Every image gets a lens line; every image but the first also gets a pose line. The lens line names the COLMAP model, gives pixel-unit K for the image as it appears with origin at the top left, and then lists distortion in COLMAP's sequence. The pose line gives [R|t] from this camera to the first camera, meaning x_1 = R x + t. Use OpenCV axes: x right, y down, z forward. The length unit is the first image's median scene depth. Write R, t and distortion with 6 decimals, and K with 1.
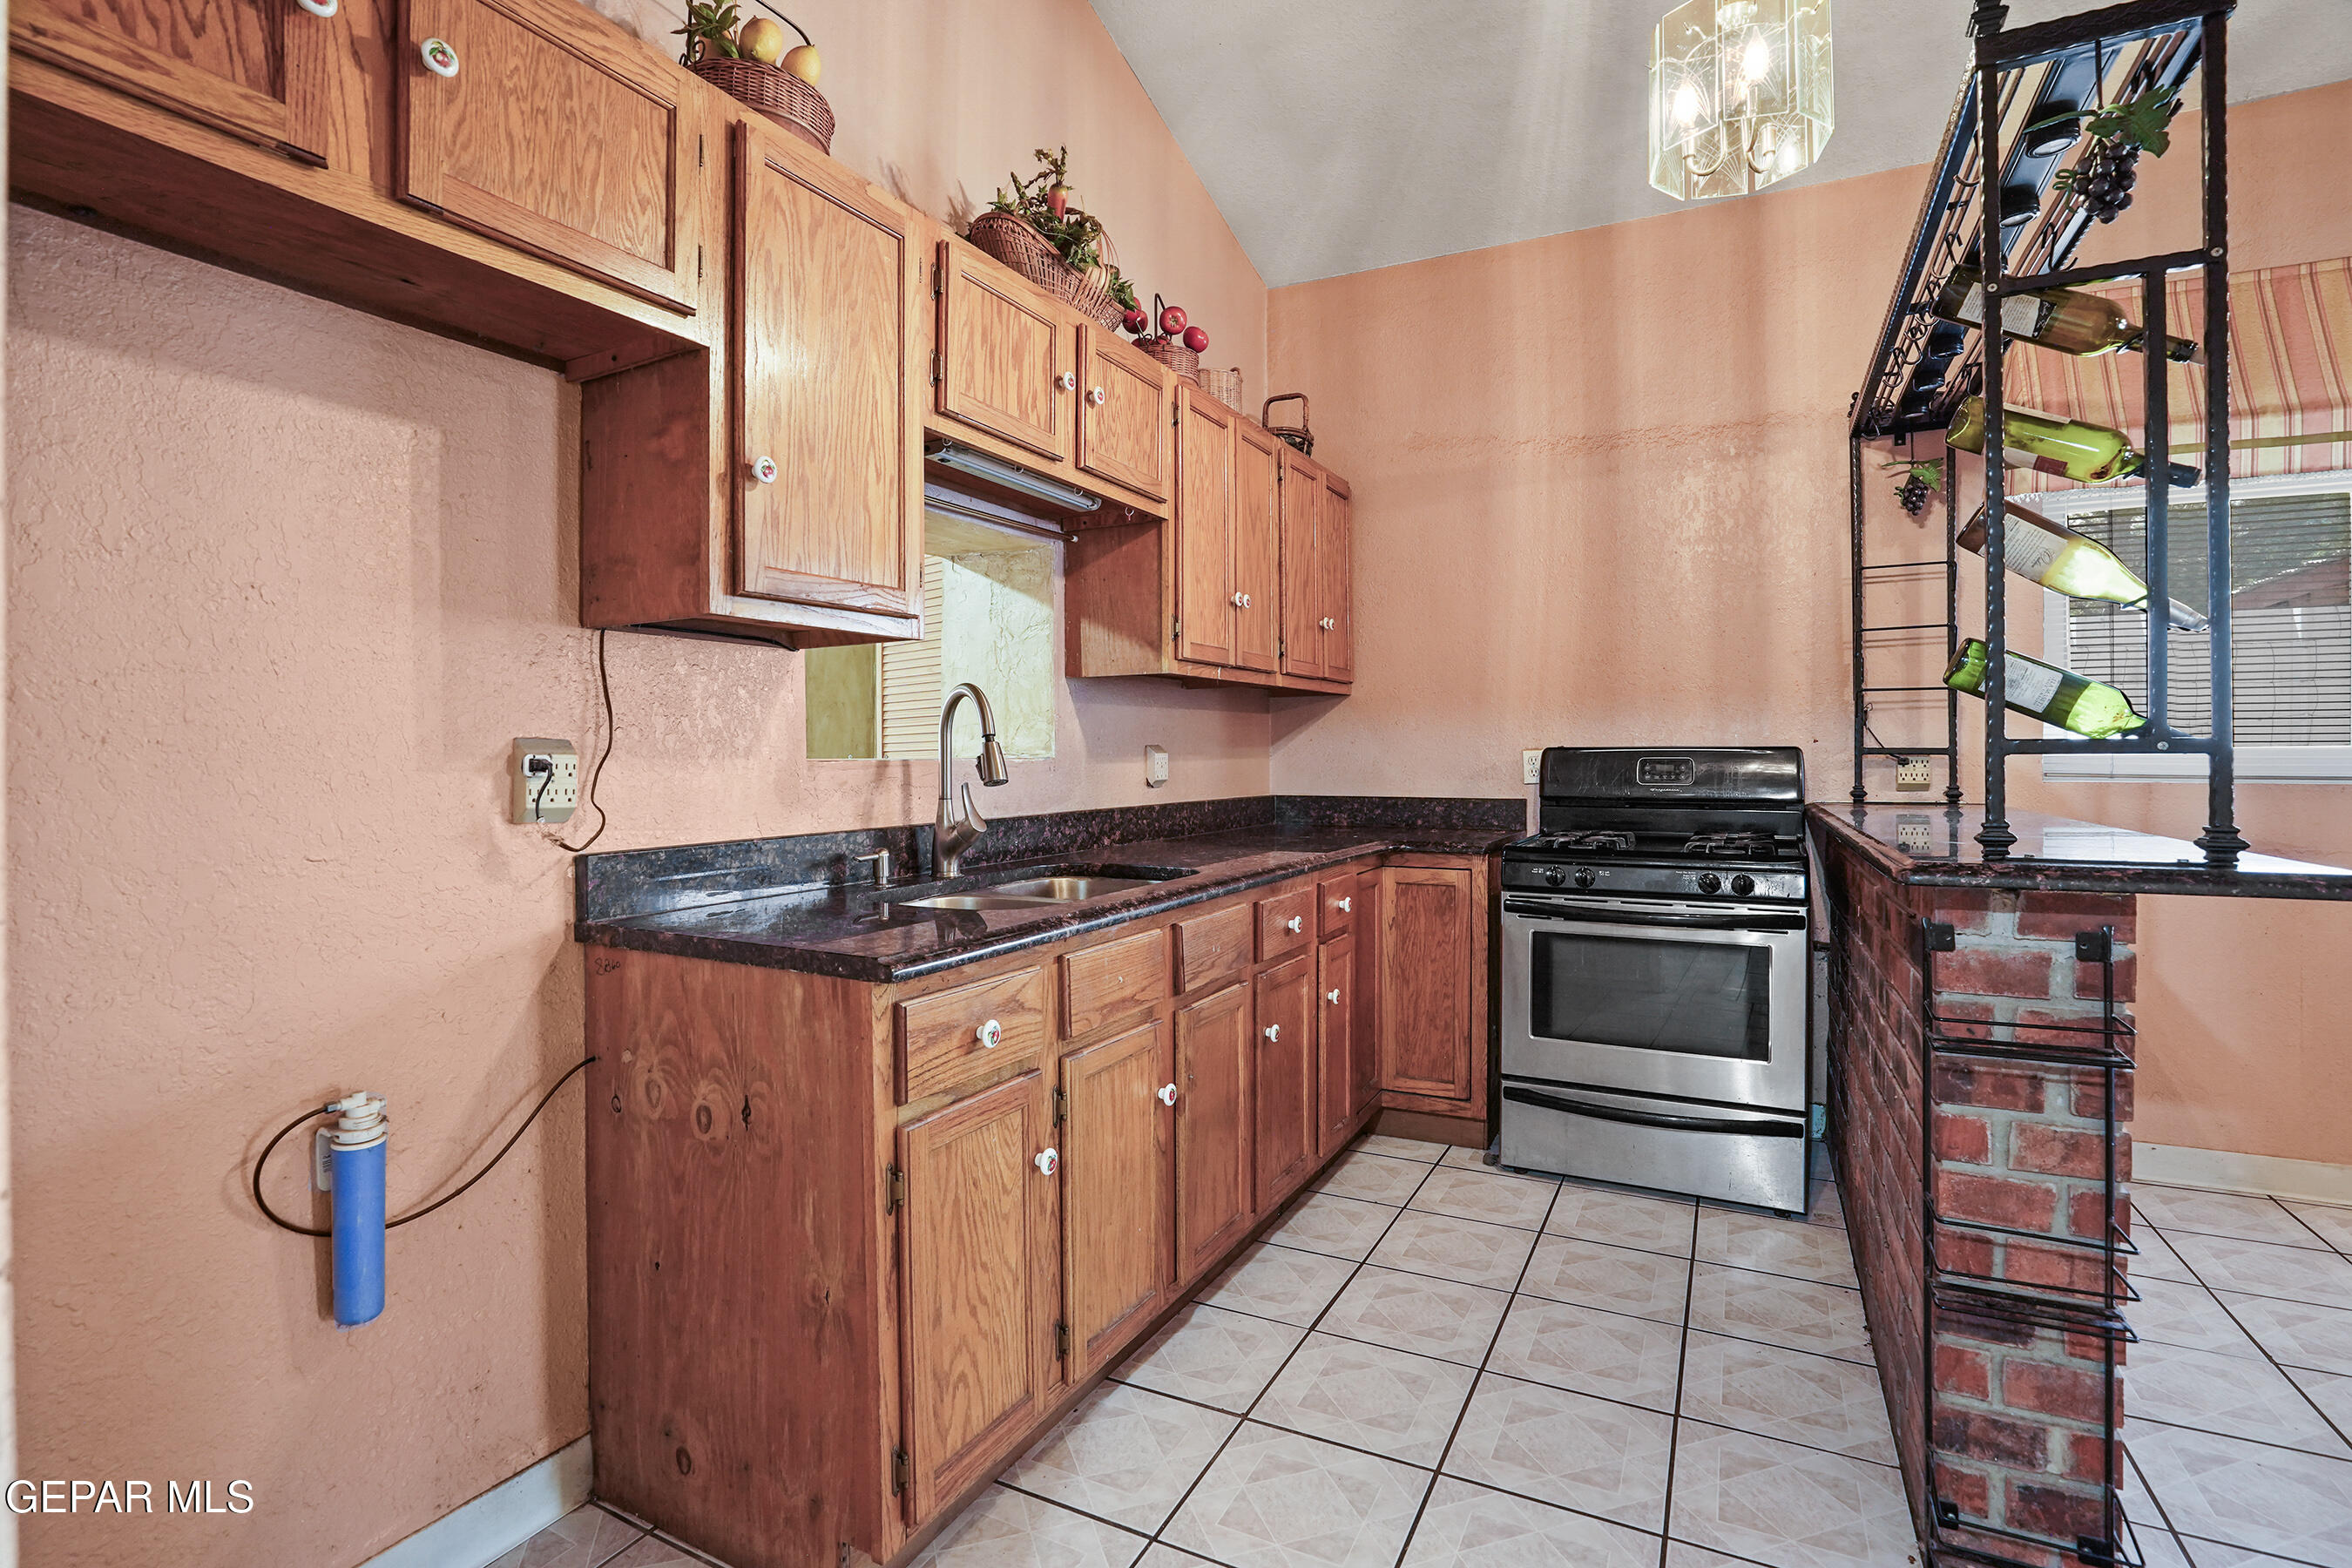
lens RADIAL K [[1101.5, 0, 1164.7], [0, 1101.5, 760.6], [0, 0, 1]] dist [-0.053516, 0.018785]
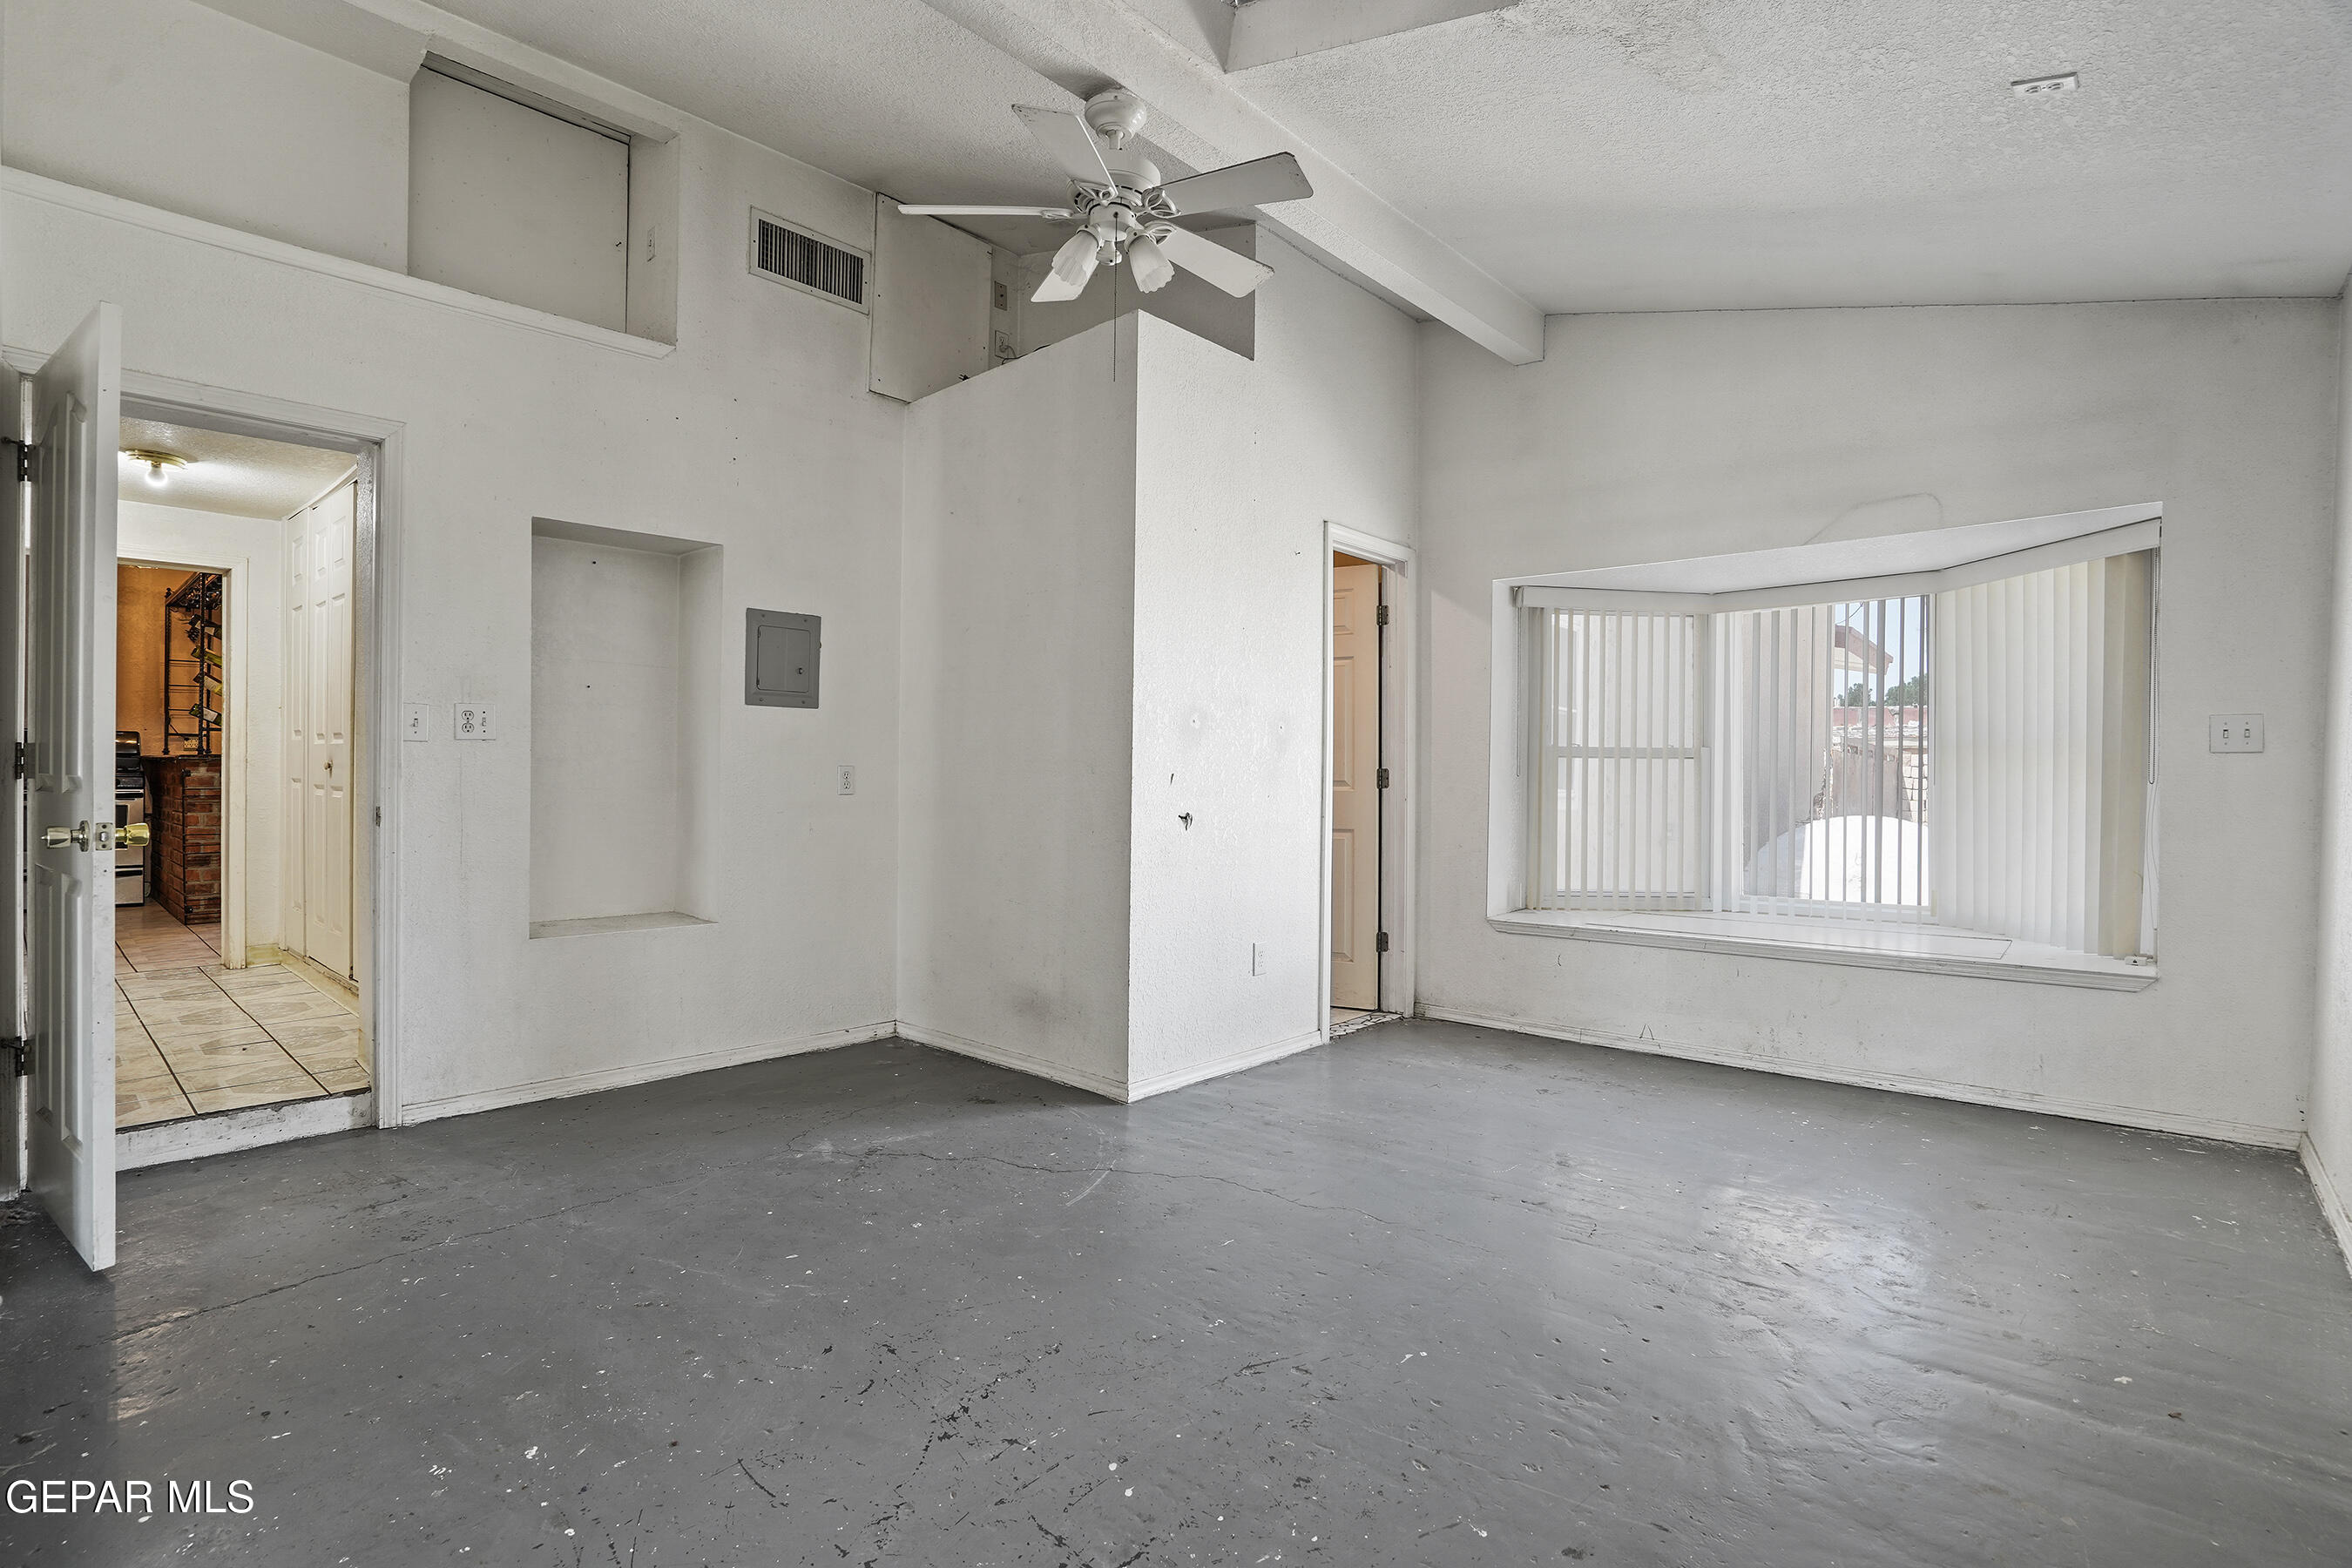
lens RADIAL K [[1101.5, 0, 1156.8], [0, 1101.5, 781.9], [0, 0, 1]] dist [-0.053516, 0.018785]
pose [[0.252526, -0.000634, 0.967590, -1.718141], [-0.011617, 0.999926, 0.003687, 0.096014], [-0.967520, -0.012172, 0.252500, -2.713961]]
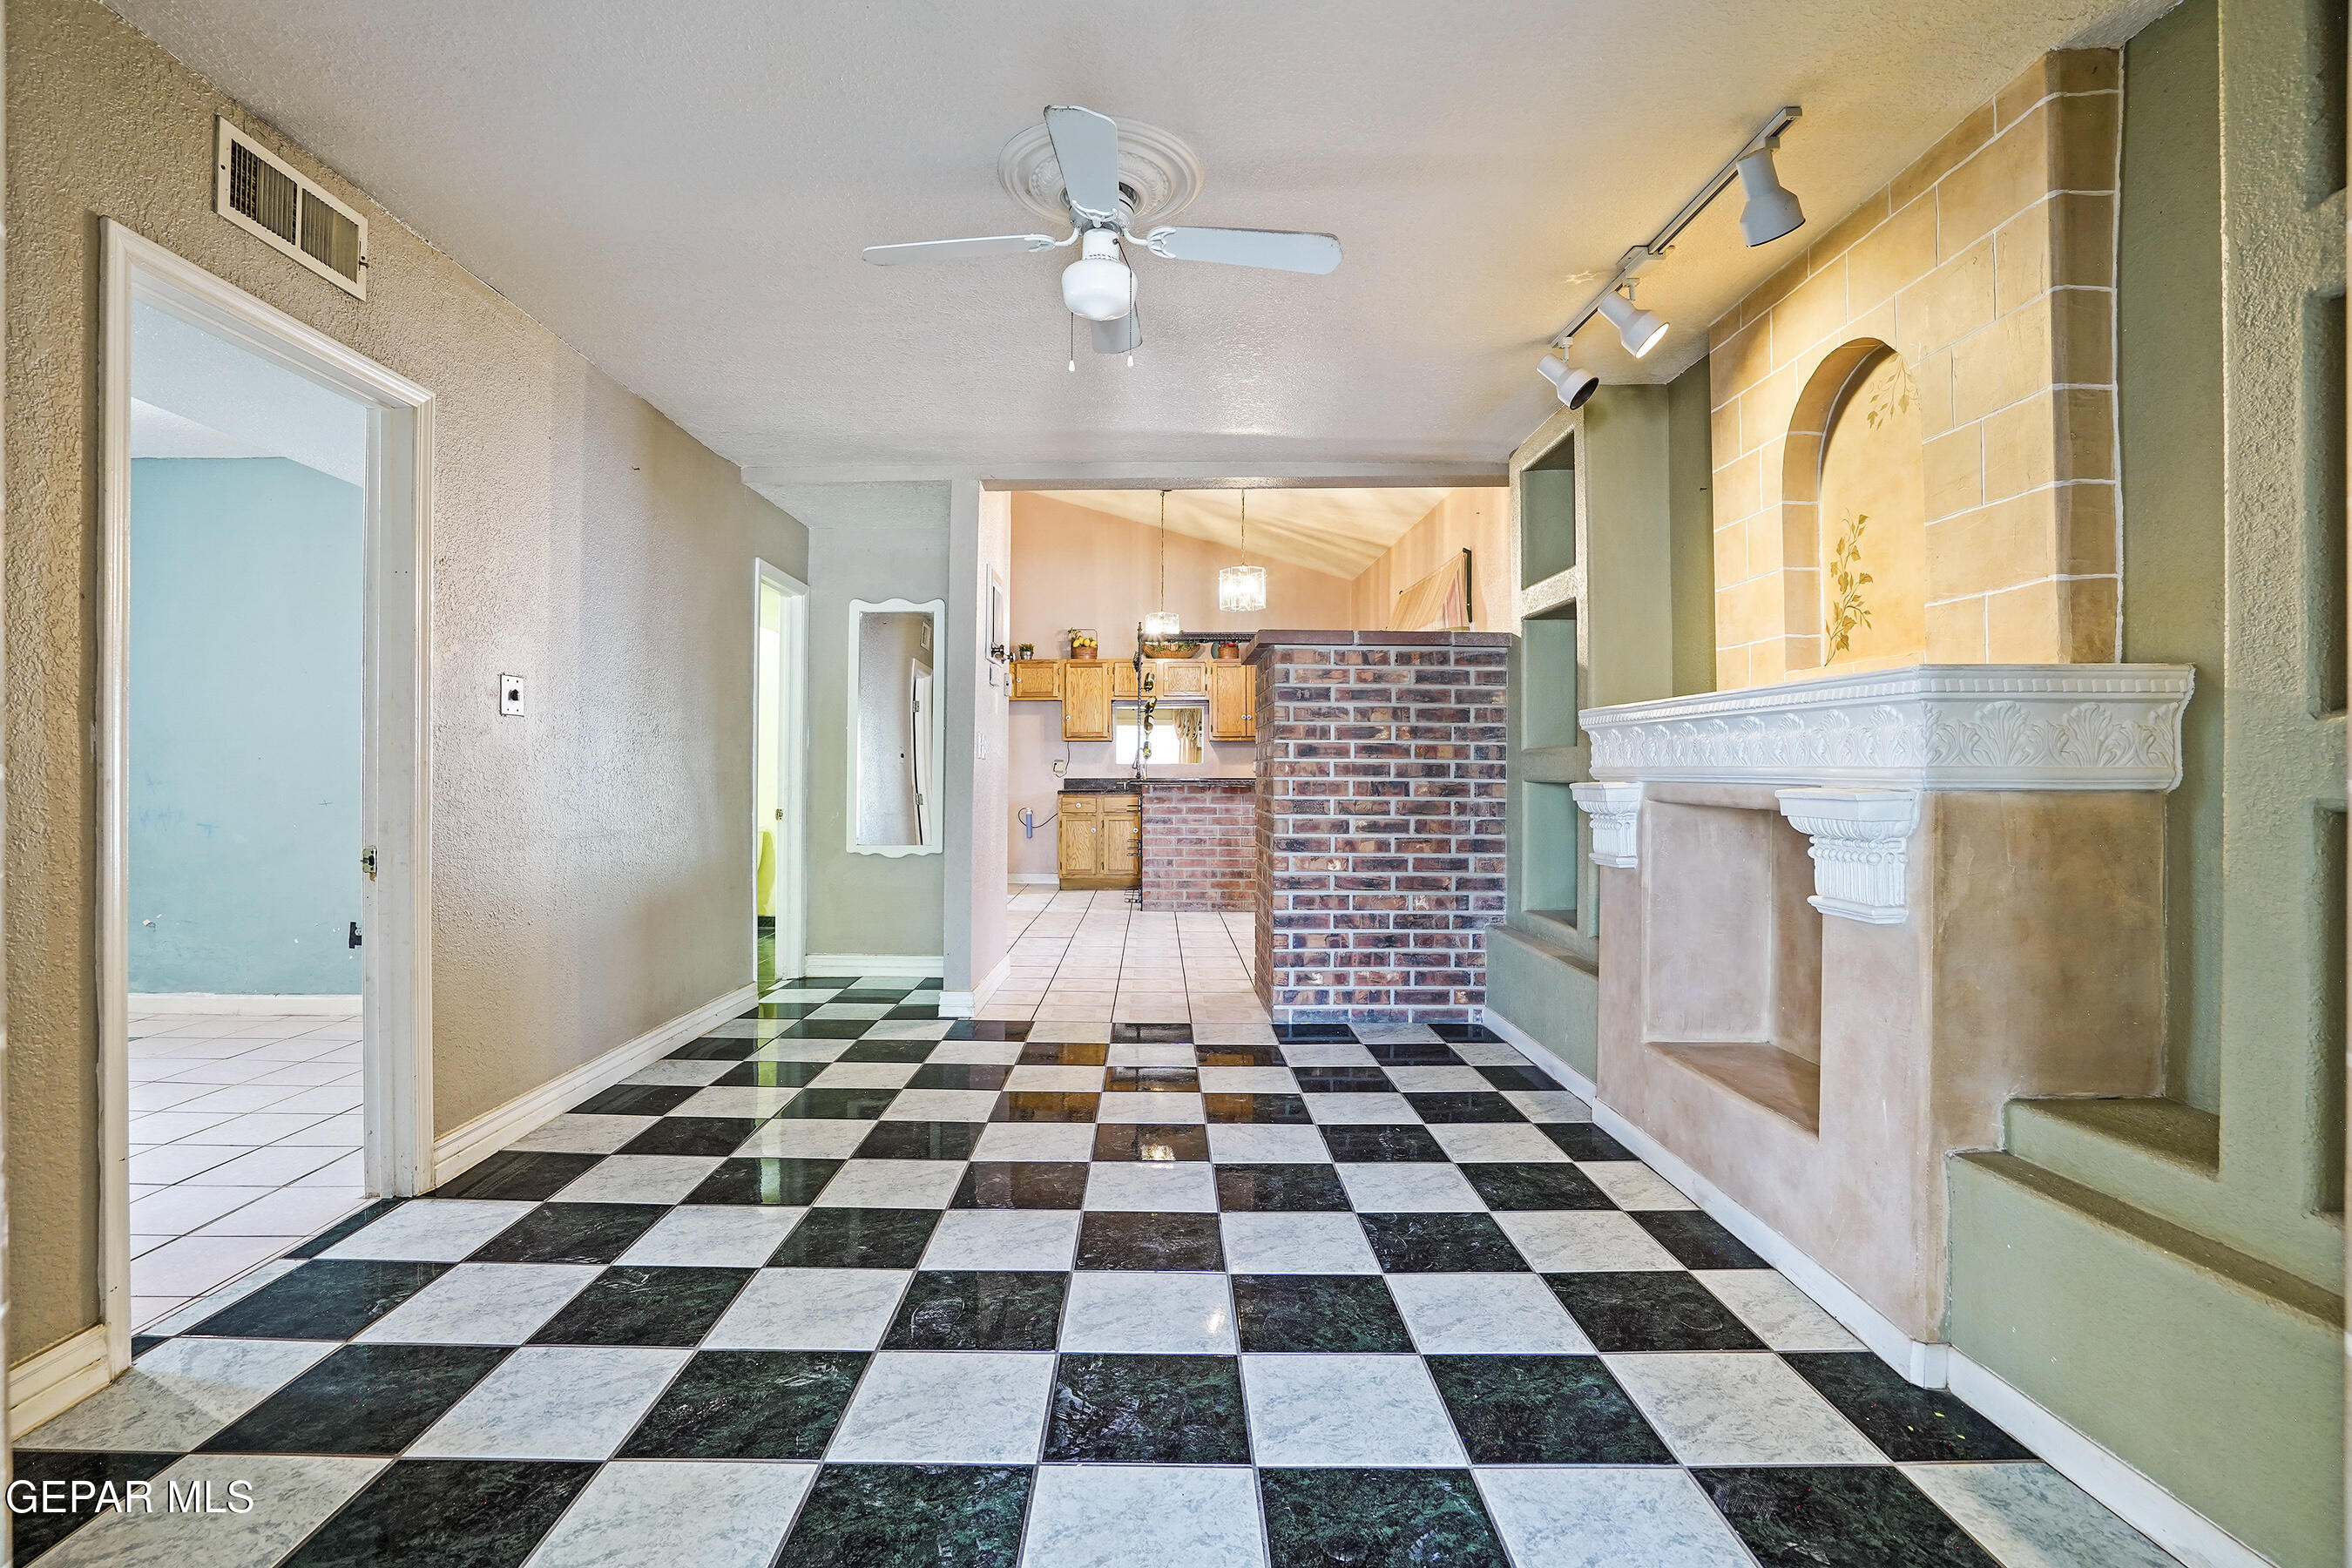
lens RADIAL K [[1101.5, 0, 1172.3], [0, 1101.5, 764.7], [0, 0, 1]] dist [-0.053516, 0.018785]
pose [[0.478604, 0.002020, -0.878029, 4.223706], [-0.007829, 0.999967, -0.001967, 0.013561], [0.877996, 0.007816, 0.478604, -1.179253]]
